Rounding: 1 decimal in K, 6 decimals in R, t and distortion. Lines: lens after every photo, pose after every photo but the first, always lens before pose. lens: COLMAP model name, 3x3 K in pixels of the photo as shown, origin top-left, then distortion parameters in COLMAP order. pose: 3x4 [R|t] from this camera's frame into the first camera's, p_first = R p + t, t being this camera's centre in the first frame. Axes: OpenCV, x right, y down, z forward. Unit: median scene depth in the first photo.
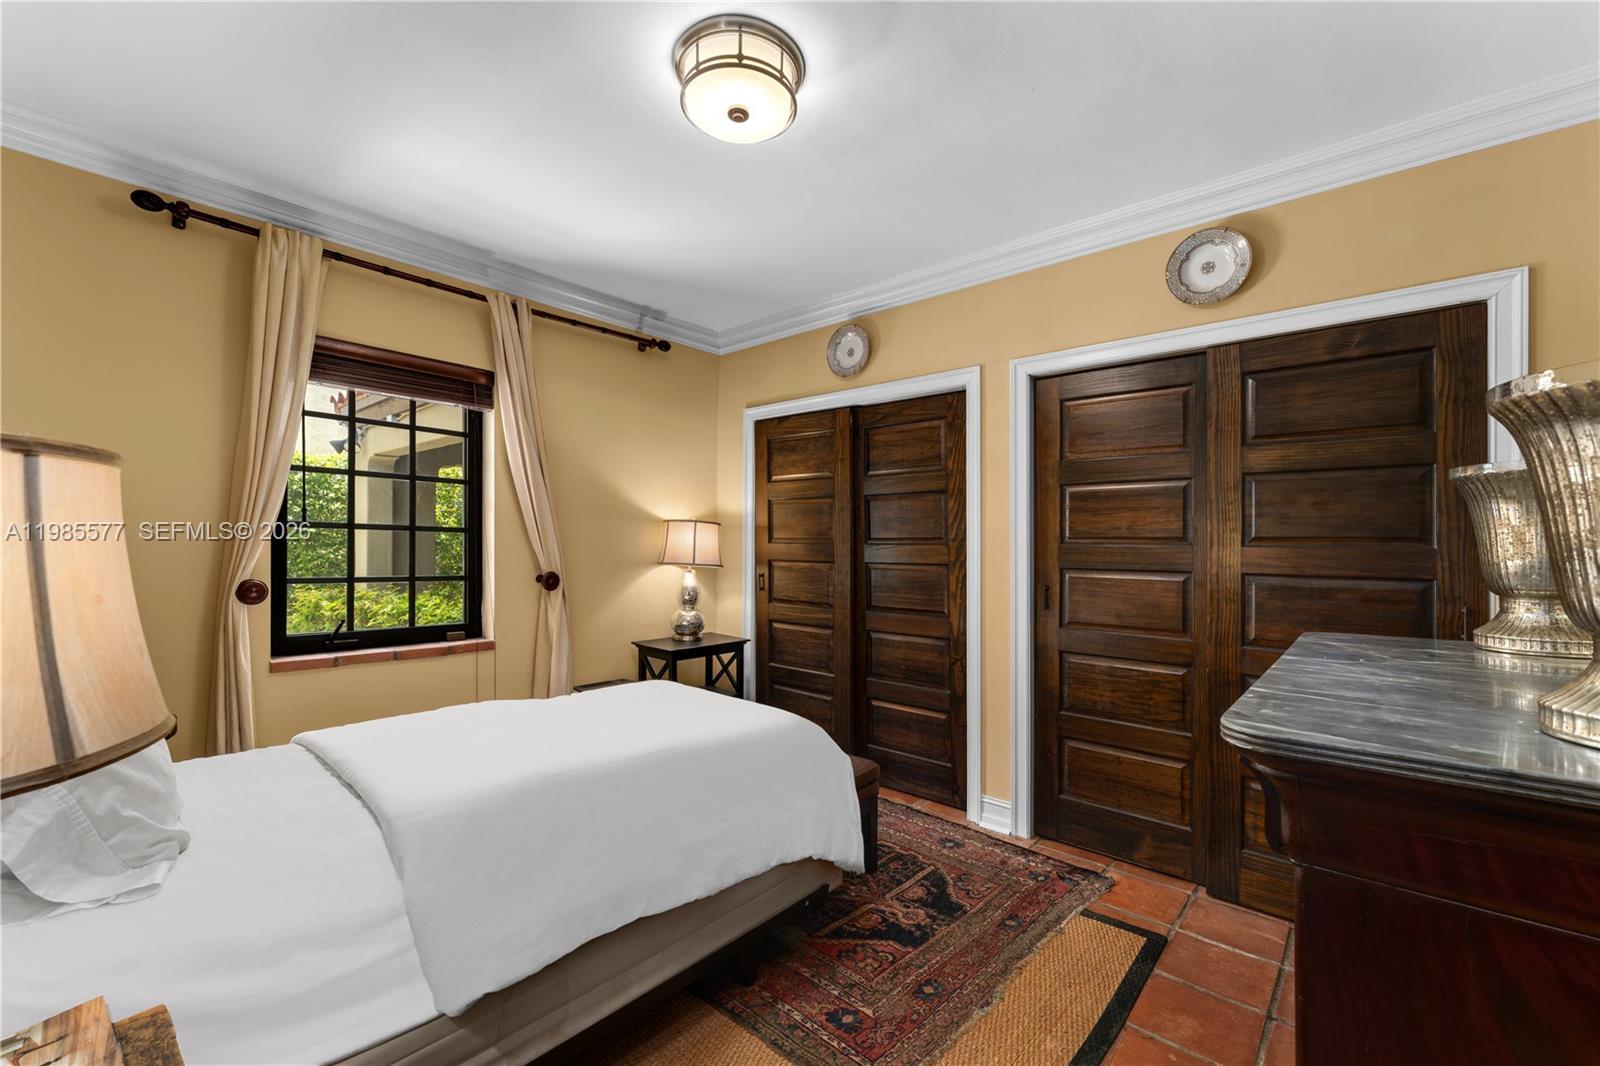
lens RADIAL K [[666.6, 0, 774.1], [0, 666.6, 547.0], [0, 0, 1]] dist [0.000623, 0.000025]
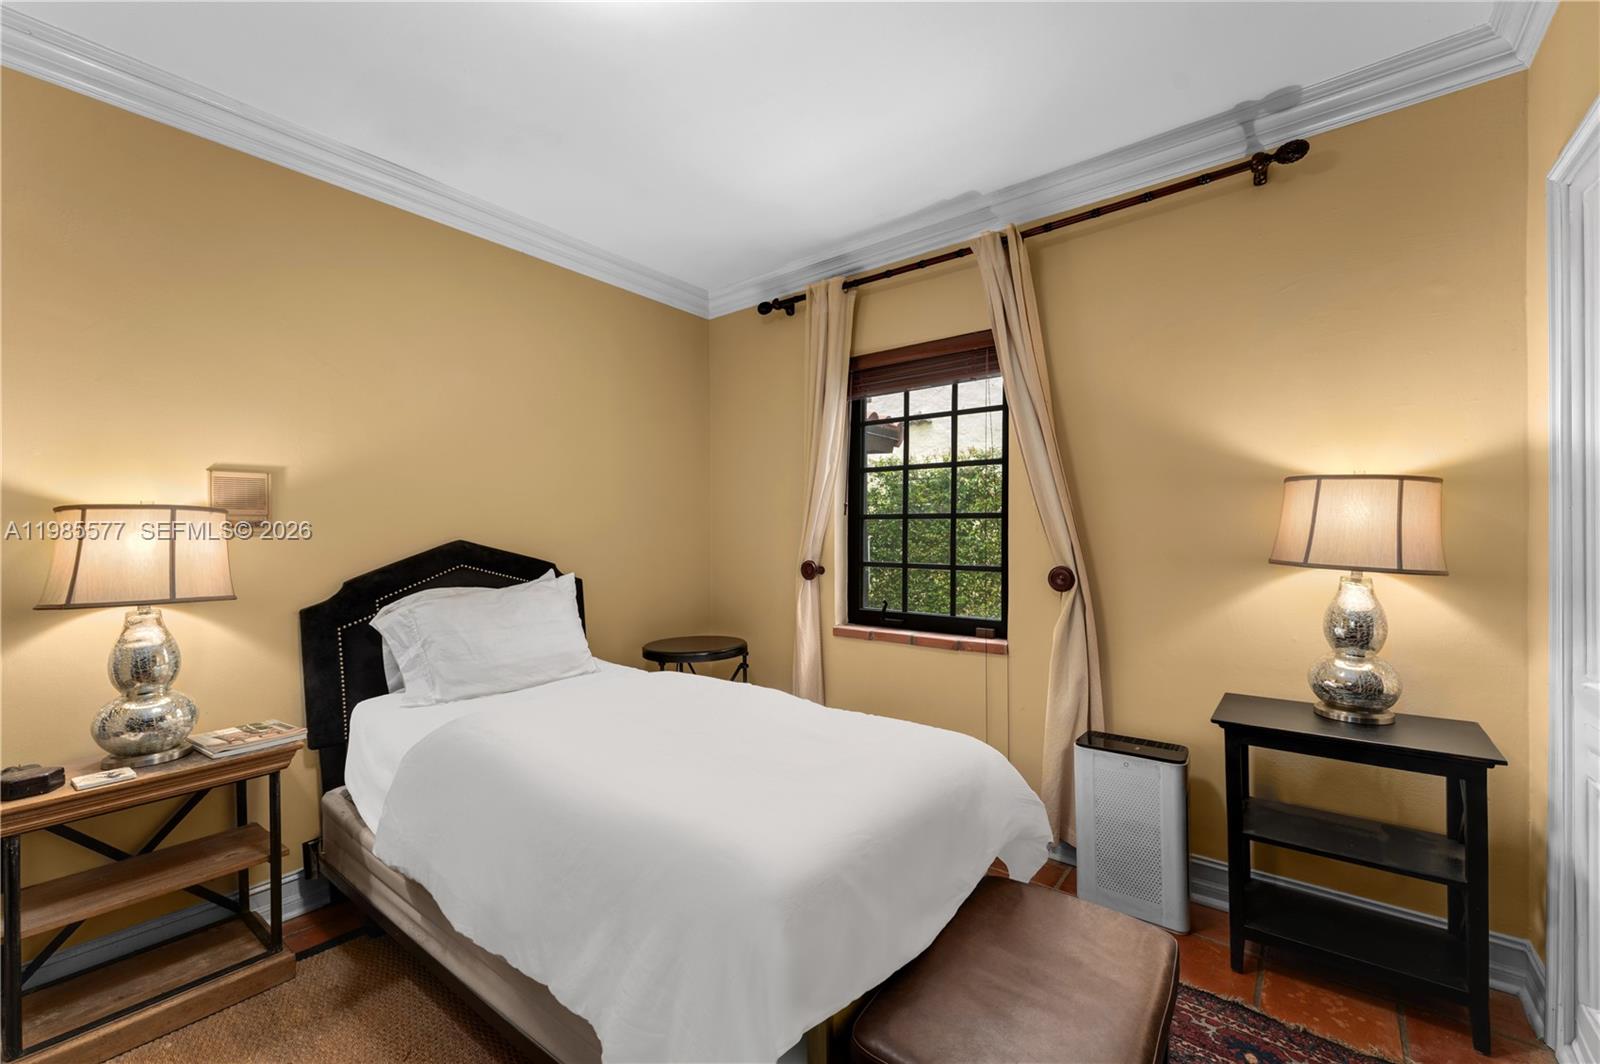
lens RADIAL K [[666.6, 0, 774.1], [0, 666.6, 546.0], [0, 0, 1]] dist [0.000623, 0.000025]
pose [[0.048465, 0.006151, -0.998806, 0.367746], [0.002494, 0.999977, 0.006279, 0.008032], [0.998822, -0.002796, 0.048448, 0.597654]]
